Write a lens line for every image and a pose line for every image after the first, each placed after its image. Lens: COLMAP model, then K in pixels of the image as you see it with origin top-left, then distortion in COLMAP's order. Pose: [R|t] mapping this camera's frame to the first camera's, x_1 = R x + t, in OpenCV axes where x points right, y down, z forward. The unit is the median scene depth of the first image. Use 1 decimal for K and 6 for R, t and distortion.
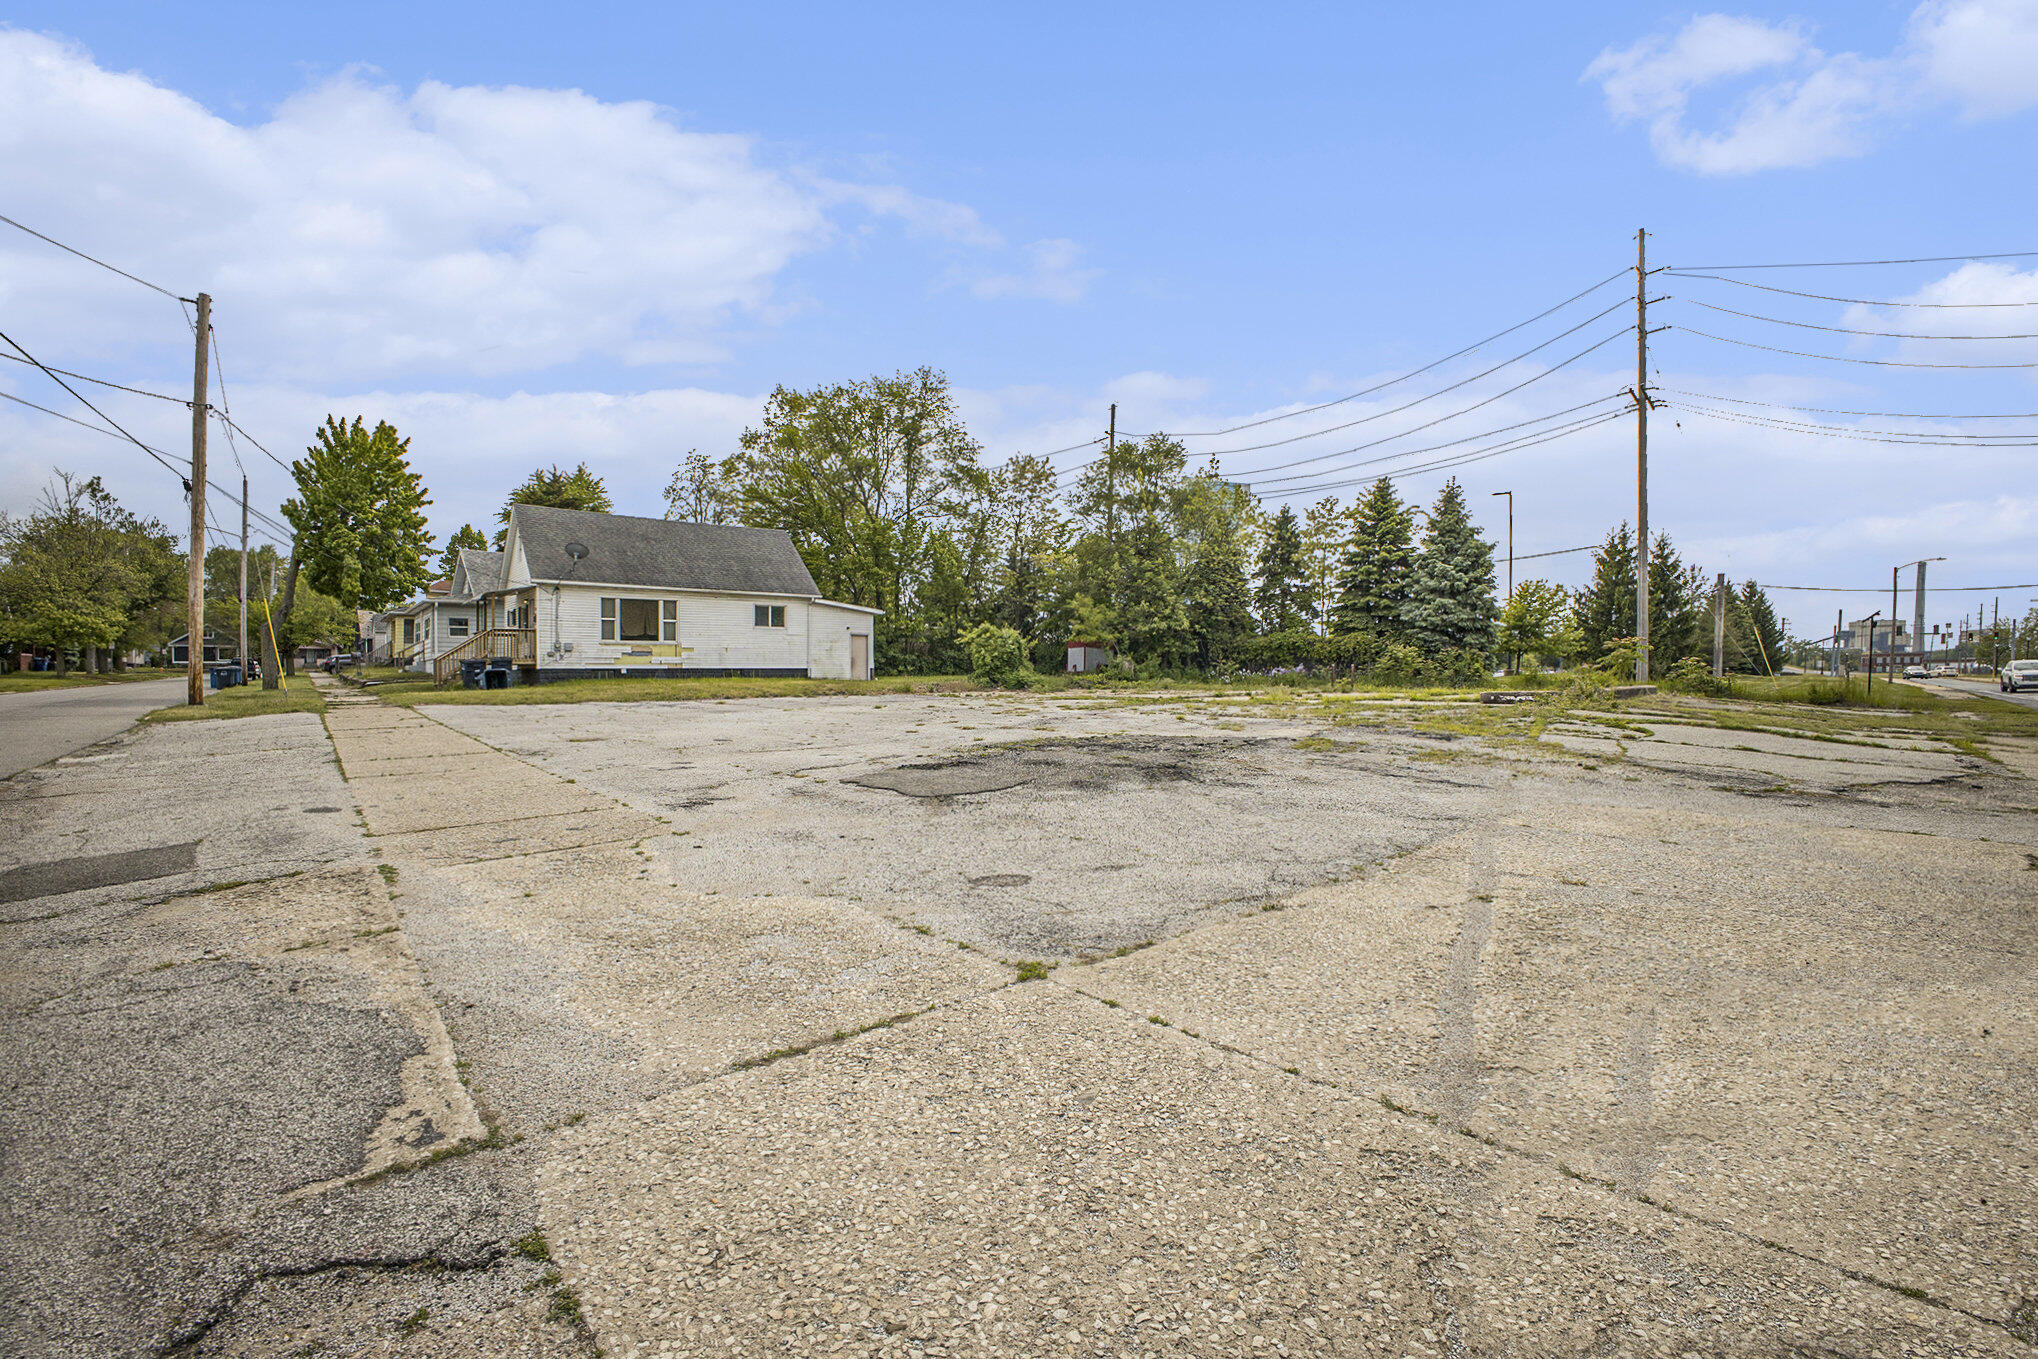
lens RADIAL K [[881.4, 0, 1013.8], [0, 881.4, 674.8], [0, 0, 1]] dist [-0.125153, 0.028637]
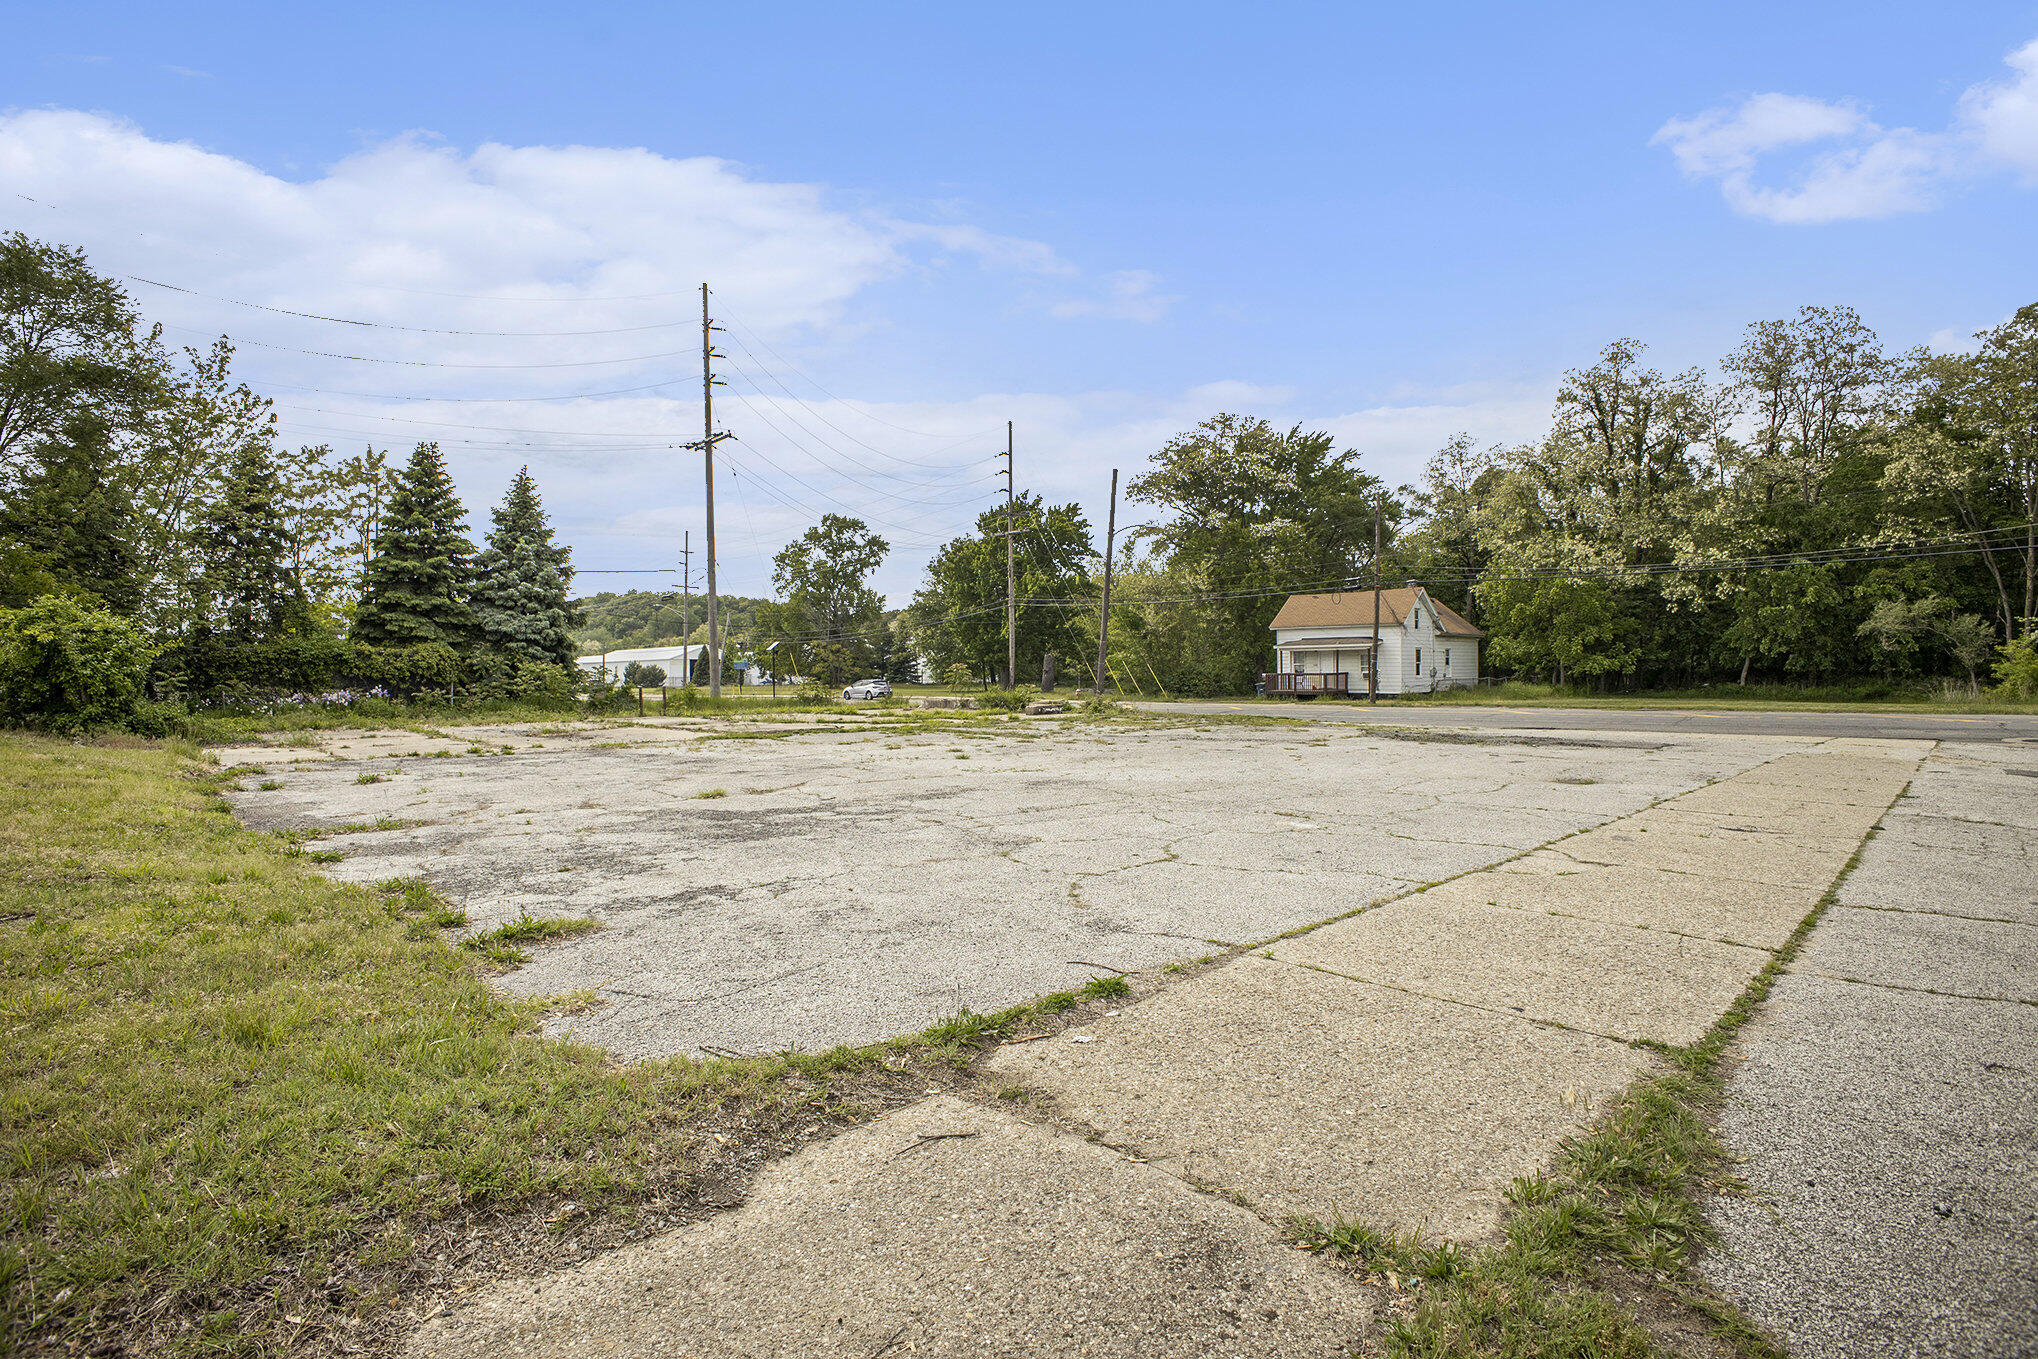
lens RADIAL K [[1002.0, 0, 1016.9], [0, 1002.0, 674.4], [0, 0, 1]] dist [-0.095115, 0.024814]
pose [[-0.032355, 0.001424, 0.999475, -0.469129], [0.014862, 0.999889, -0.000944, -0.013459], [-0.999366, 0.014824, -0.032372, 0.512855]]
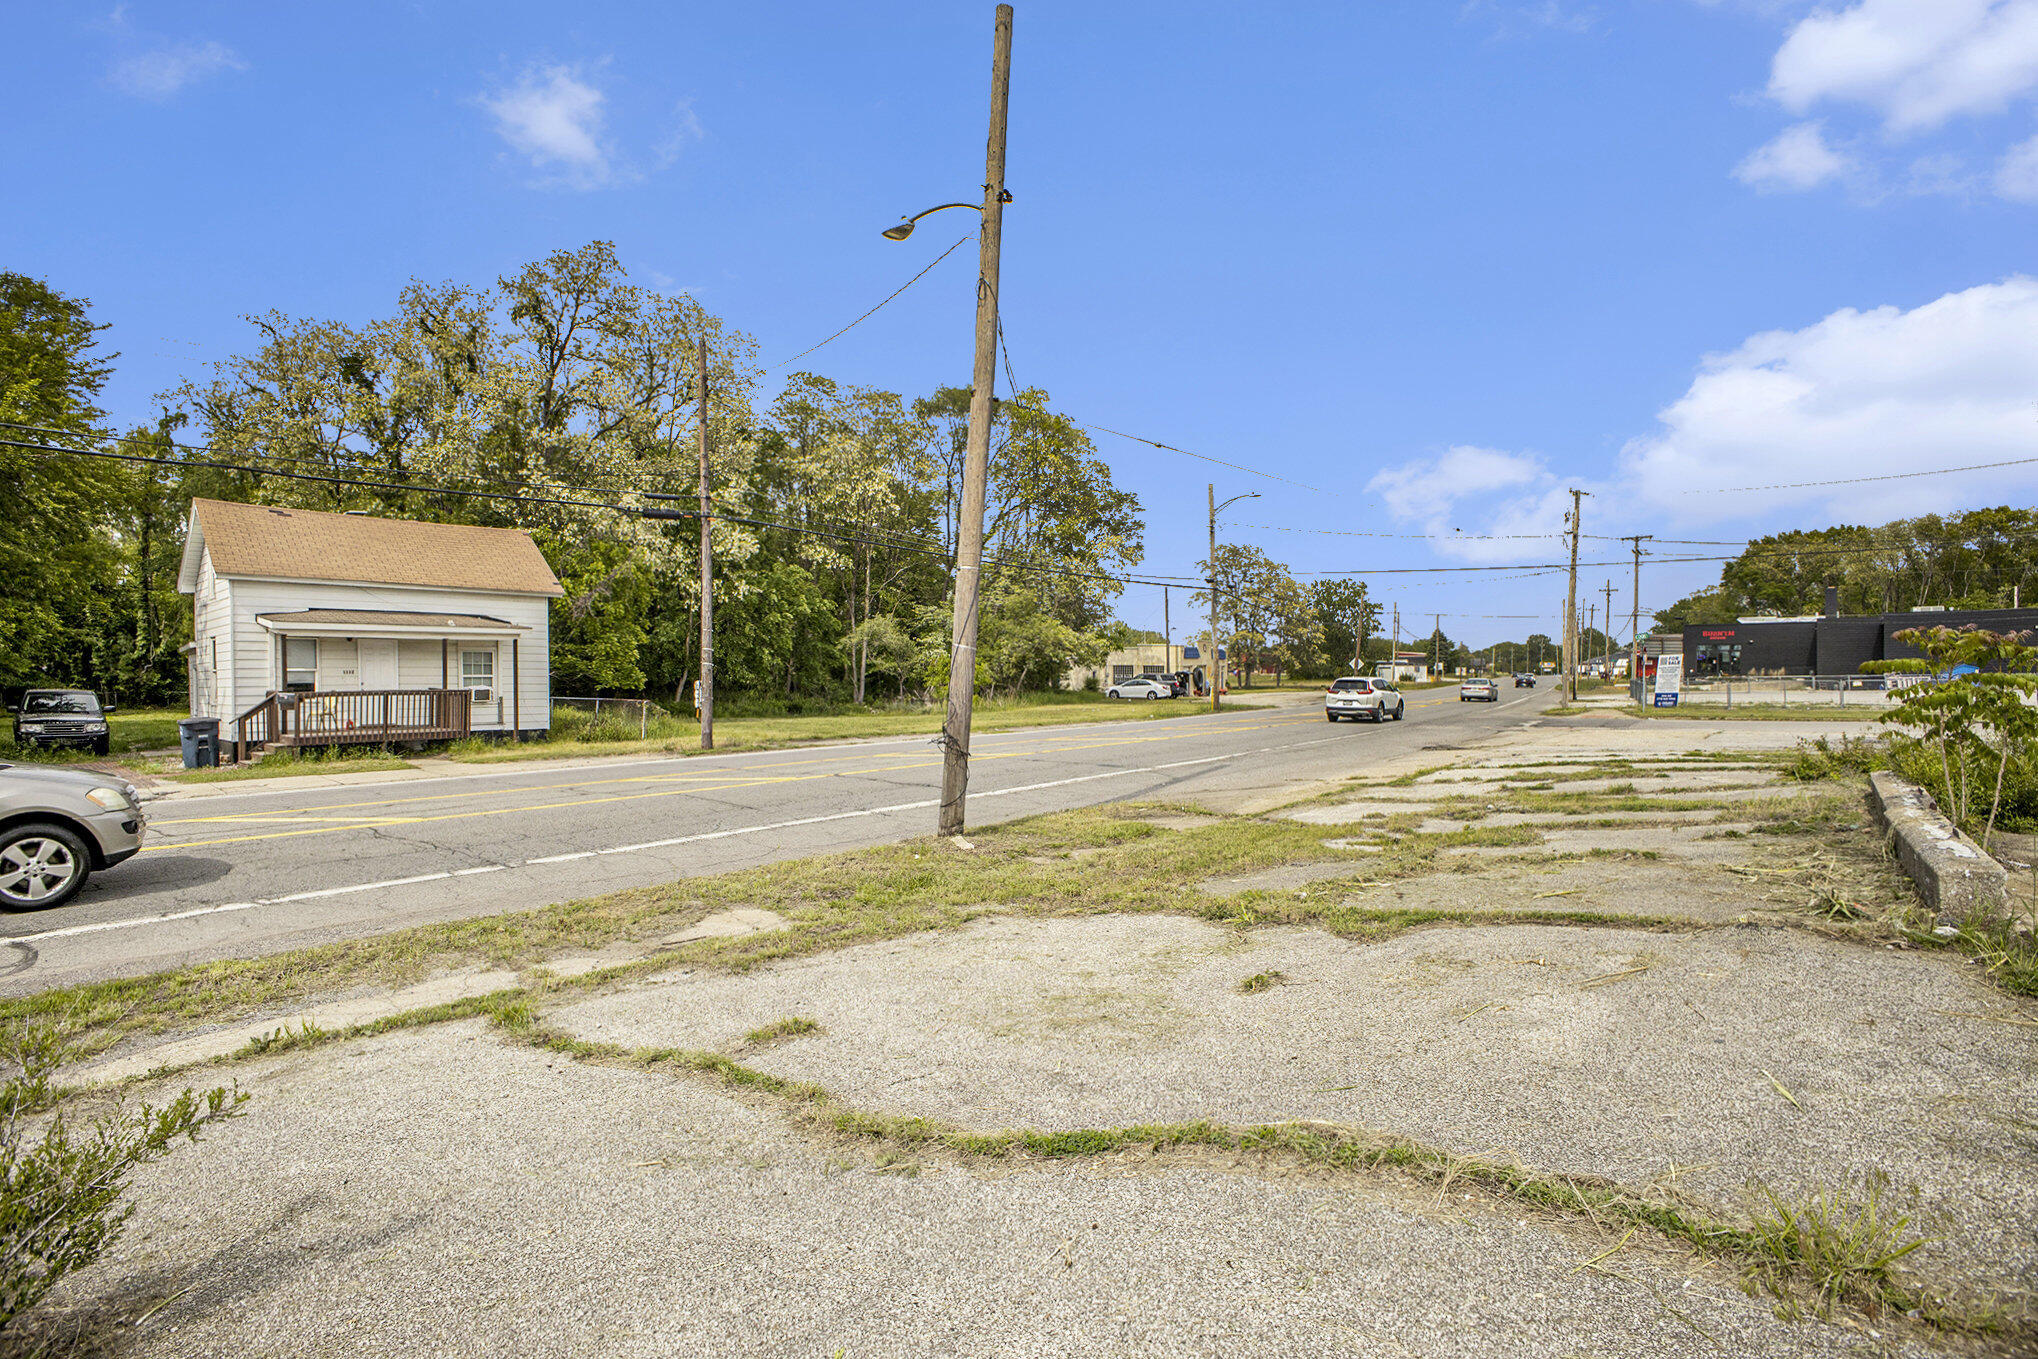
lens RADIAL K [[1002.0, 0, 1016.9], [0, 1002.0, 674.4], [0, 0, 1]] dist [-0.095115, 0.024814]
pose [[-0.991919, 0.009260, -0.126538, 0.572100], [0.008418, 0.999939, 0.007189, -0.021796], [0.126596, 0.006066, -0.991936, 0.675545]]
